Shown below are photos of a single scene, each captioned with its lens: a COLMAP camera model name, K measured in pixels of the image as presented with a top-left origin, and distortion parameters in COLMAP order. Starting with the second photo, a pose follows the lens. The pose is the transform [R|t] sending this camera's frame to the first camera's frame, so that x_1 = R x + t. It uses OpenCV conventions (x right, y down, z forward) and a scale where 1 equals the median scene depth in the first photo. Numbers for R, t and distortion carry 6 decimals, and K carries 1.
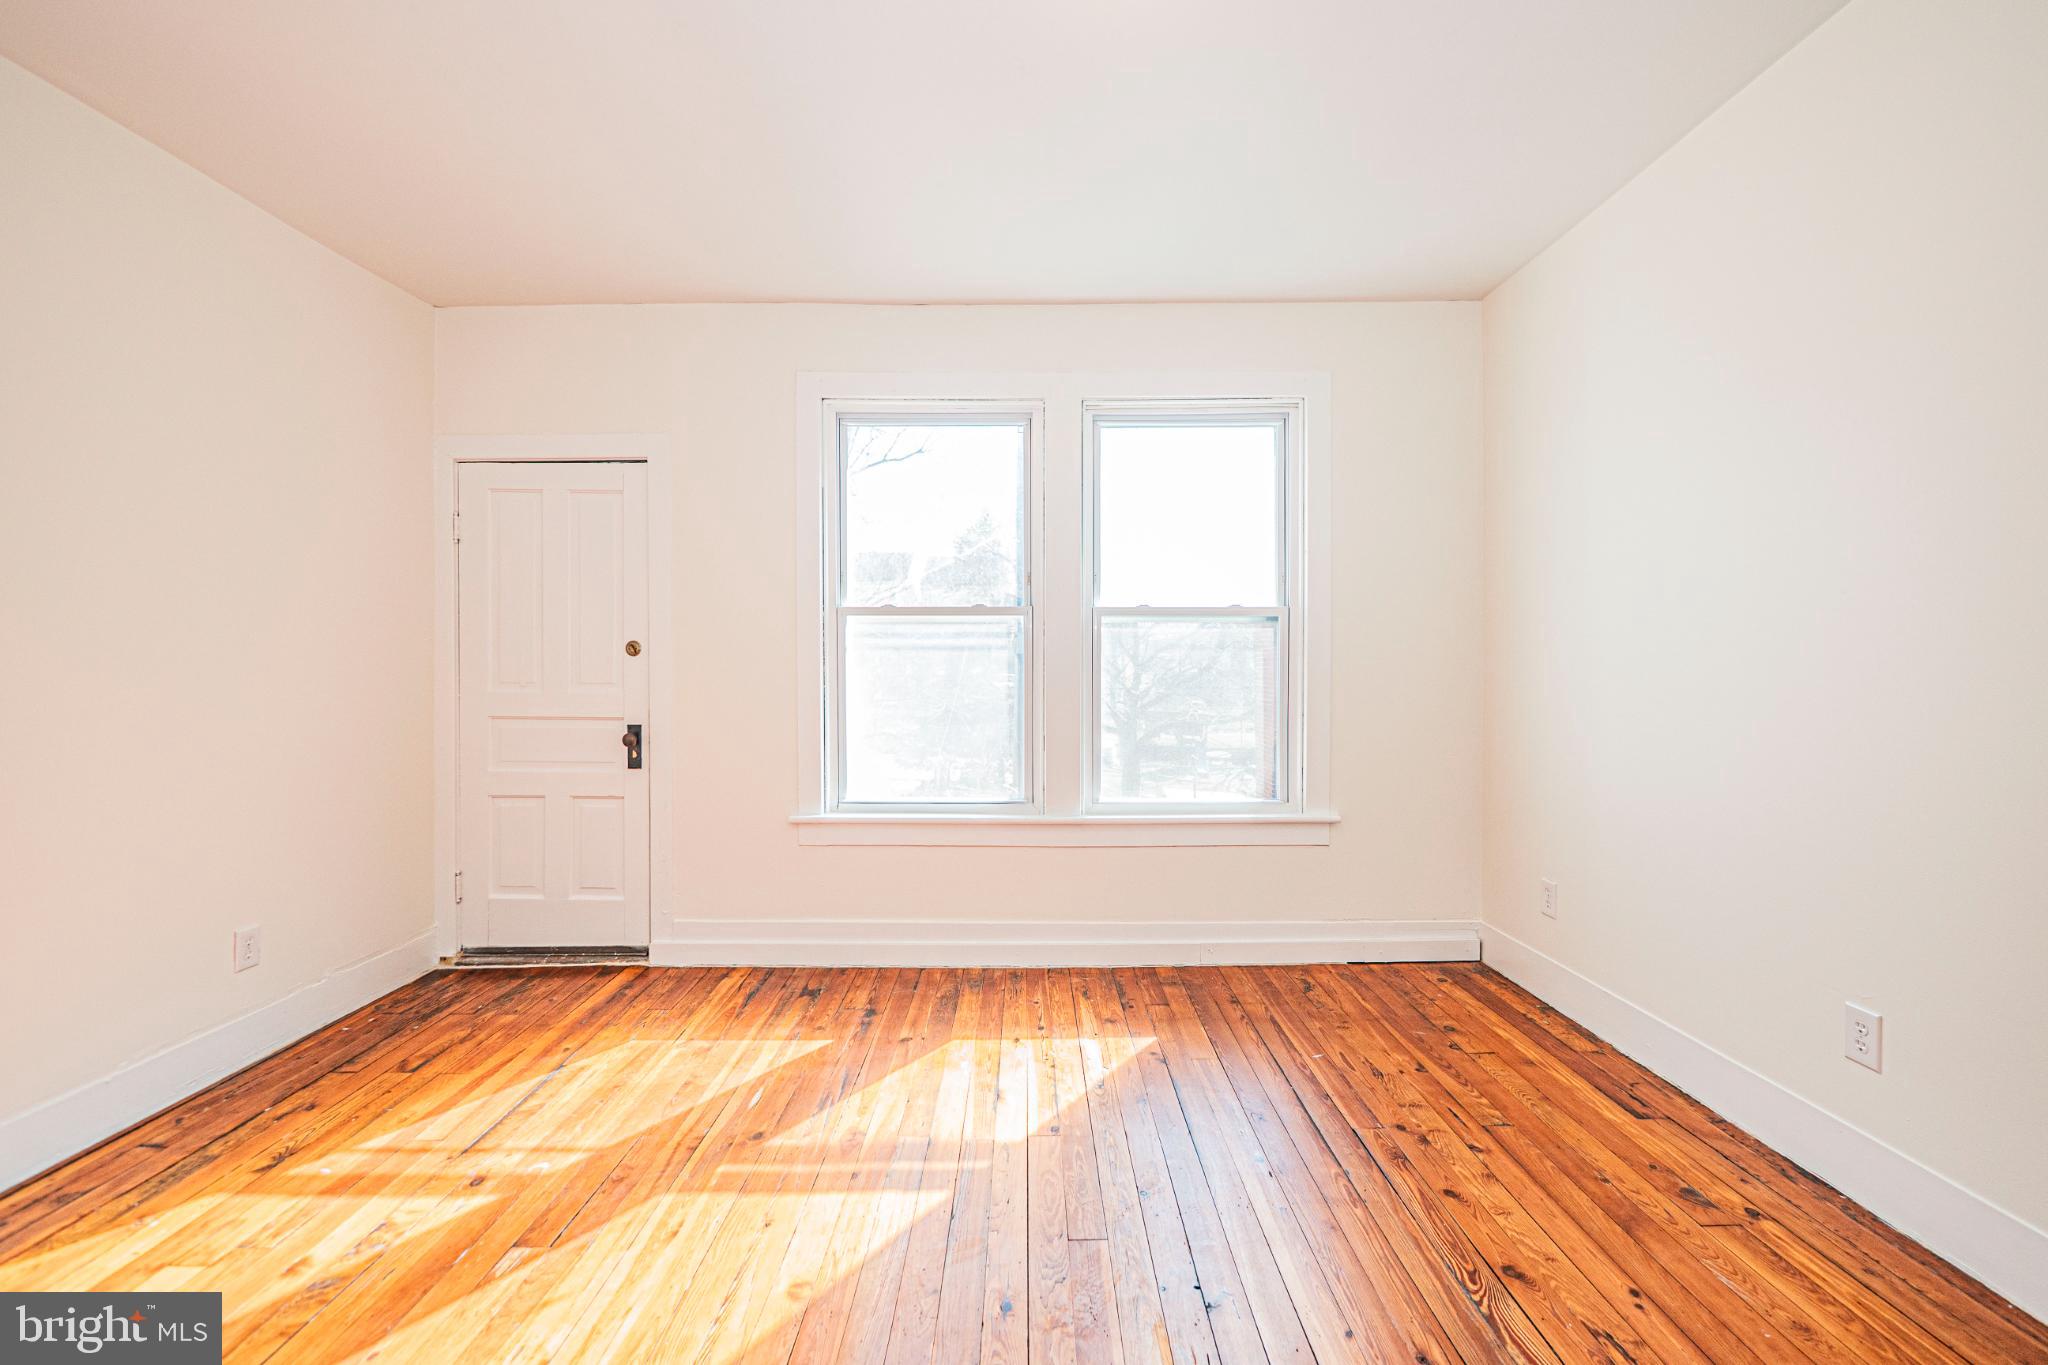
lens RADIAL K [[866.4, 0, 1010.6], [0, 866.4, 675.0], [0, 0, 1]] dist [-0.006346, 0.000845]
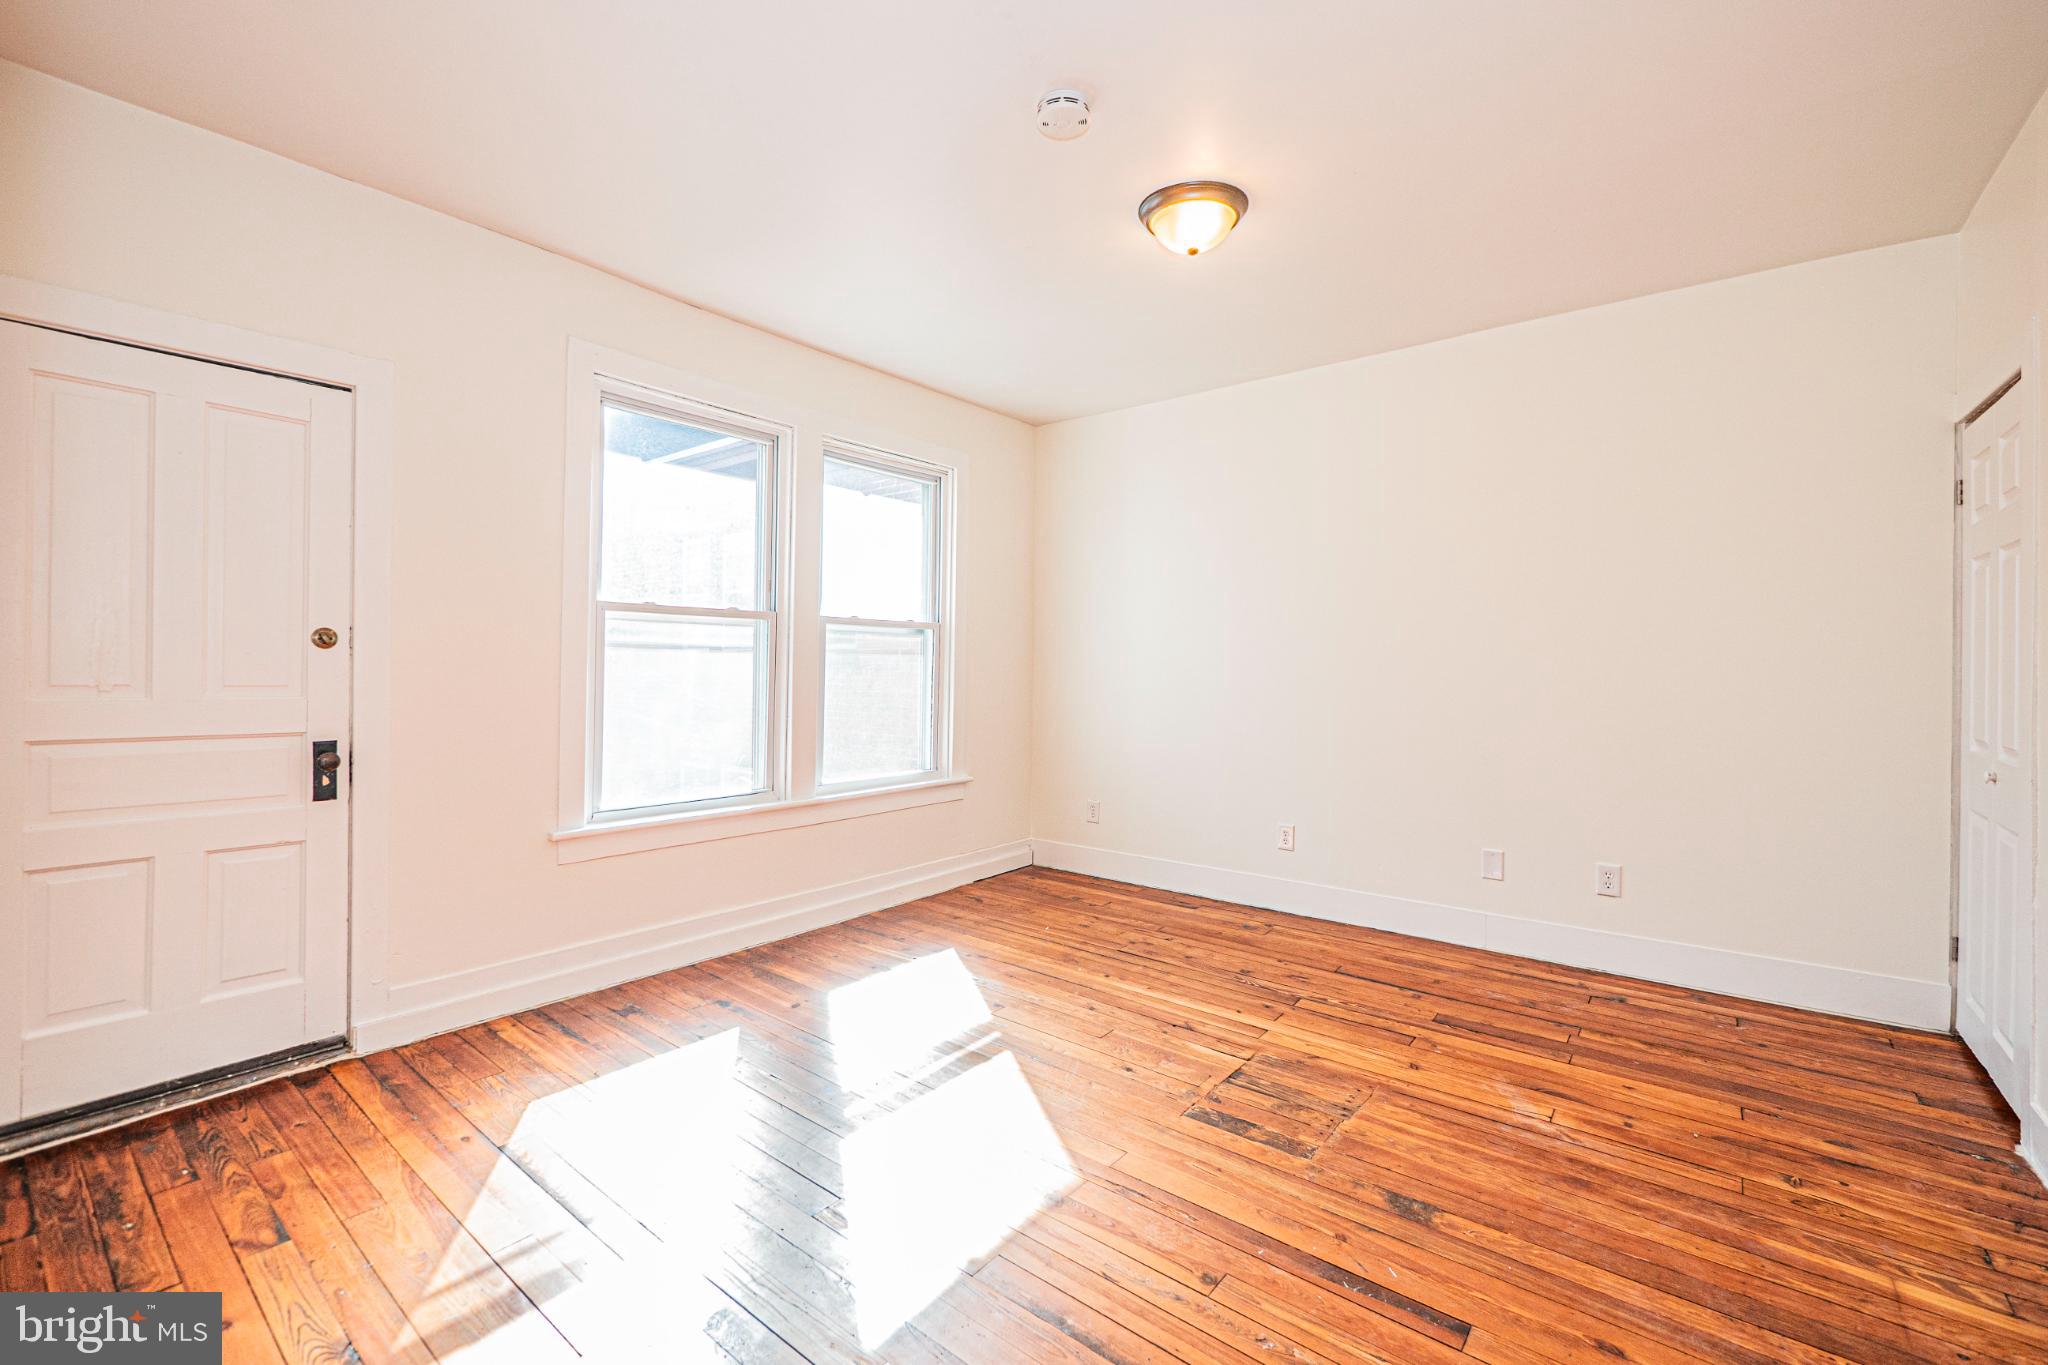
lens RADIAL K [[866.4, 0, 1027.2], [0, 866.4, 675.5], [0, 0, 1]] dist [-0.006346, 0.000845]
pose [[0.619752, 0.000307, 0.784798, -0.655397], [-0.004414, 0.999985, 0.003095, -0.003695], [-0.784785, -0.005382, 0.619744, 0.070838]]
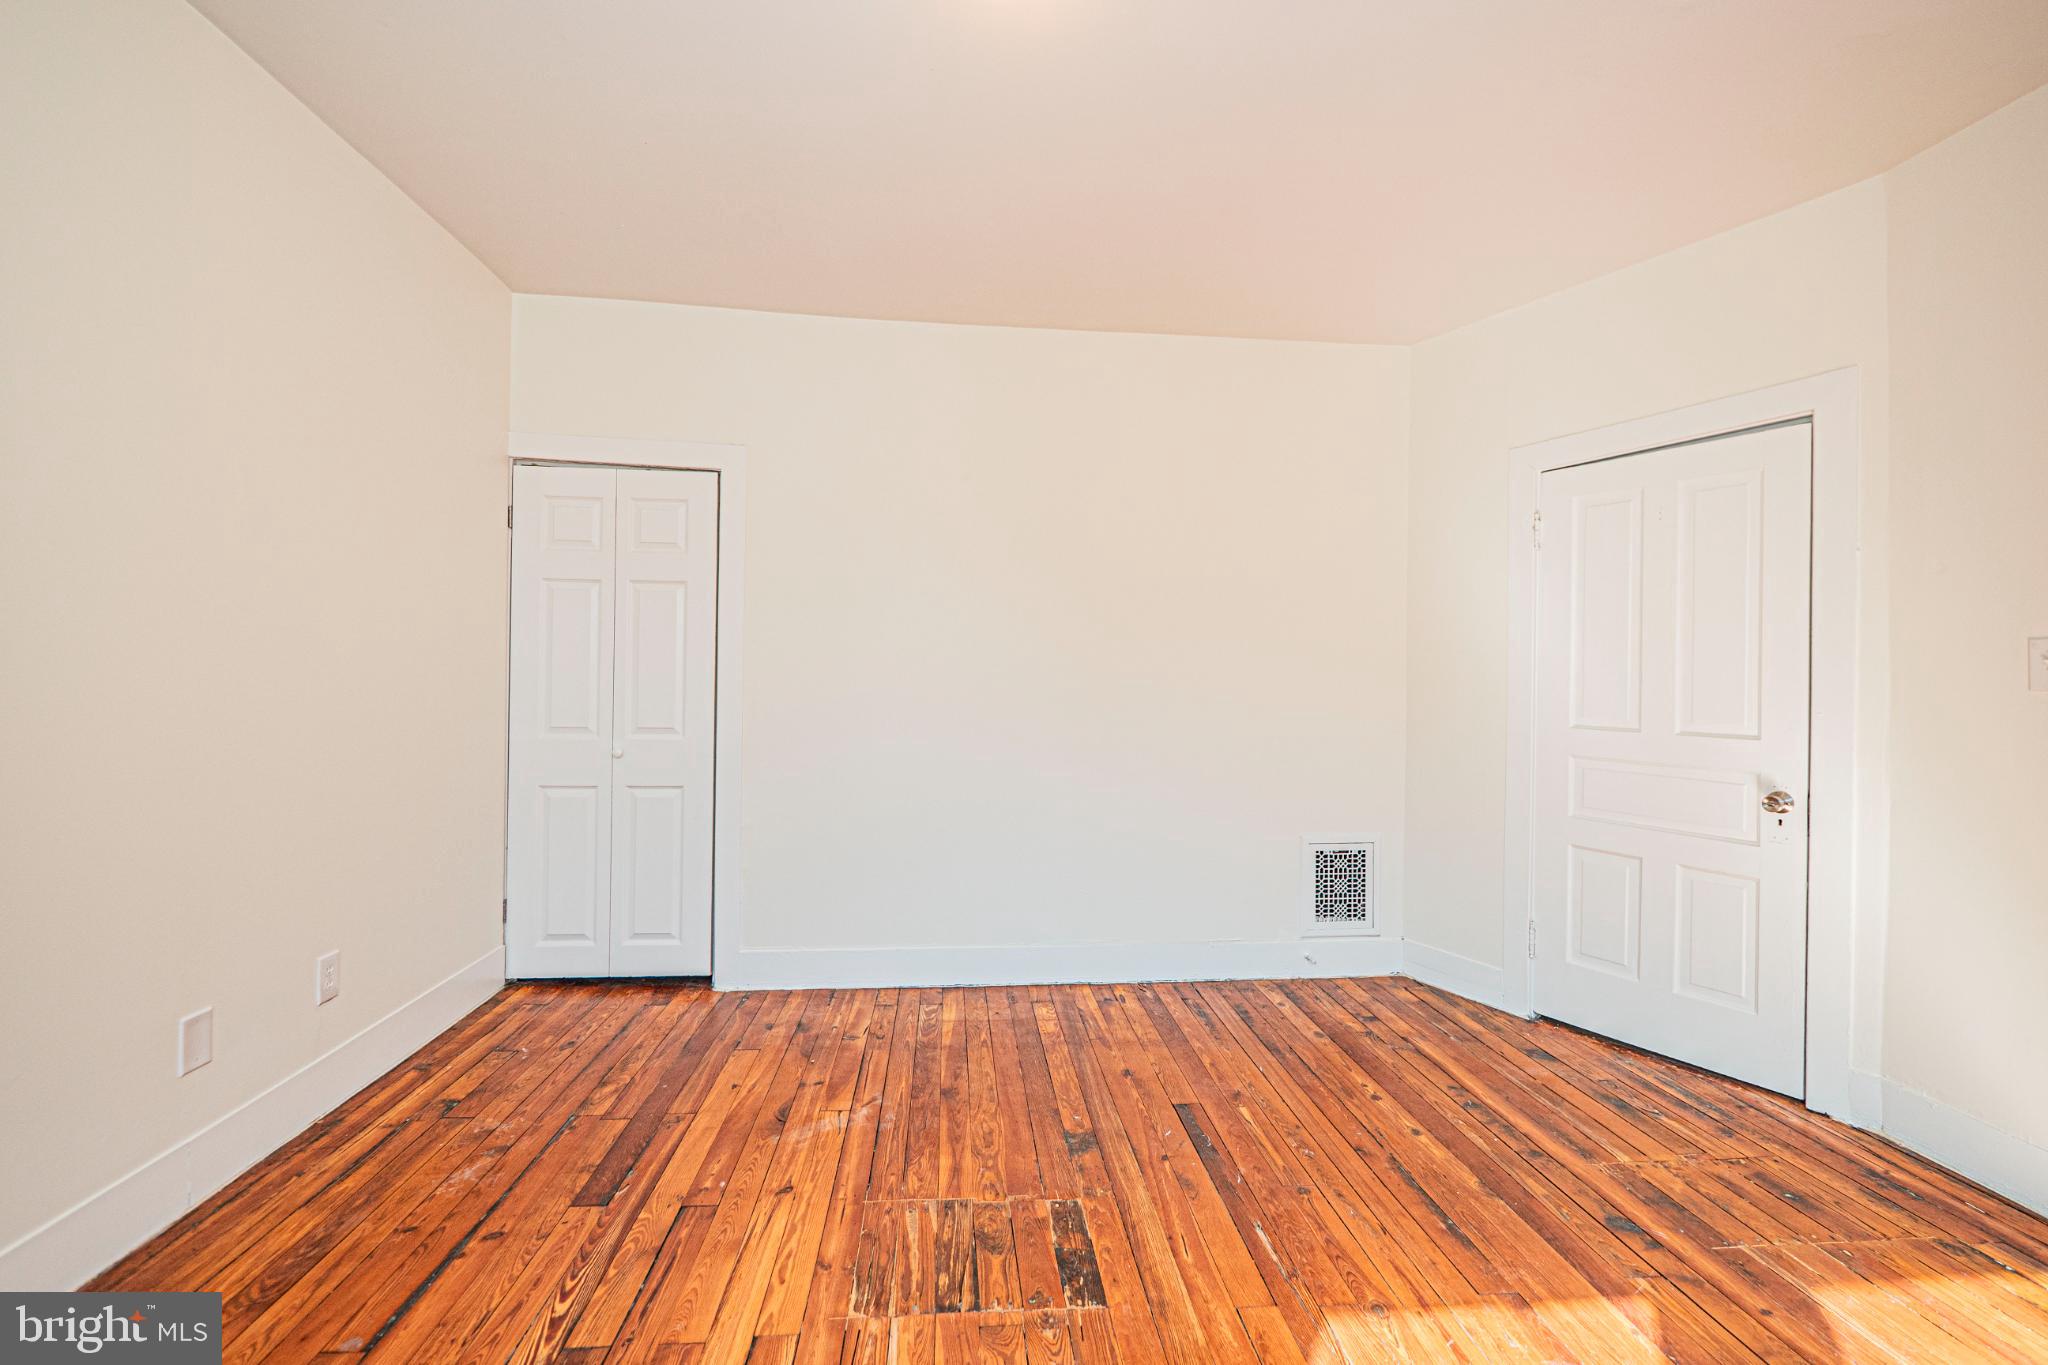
lens RADIAL K [[866.4, 0, 1016.8], [0, 866.4, 686.1], [0, 0, 1]] dist [-0.006346, 0.000845]
pose [[-0.995795, -0.006653, -0.091370, 0.070718], [-0.007816, 0.999893, 0.012383, -0.009101], [0.091277, 0.013045, -0.995740, 0.886898]]
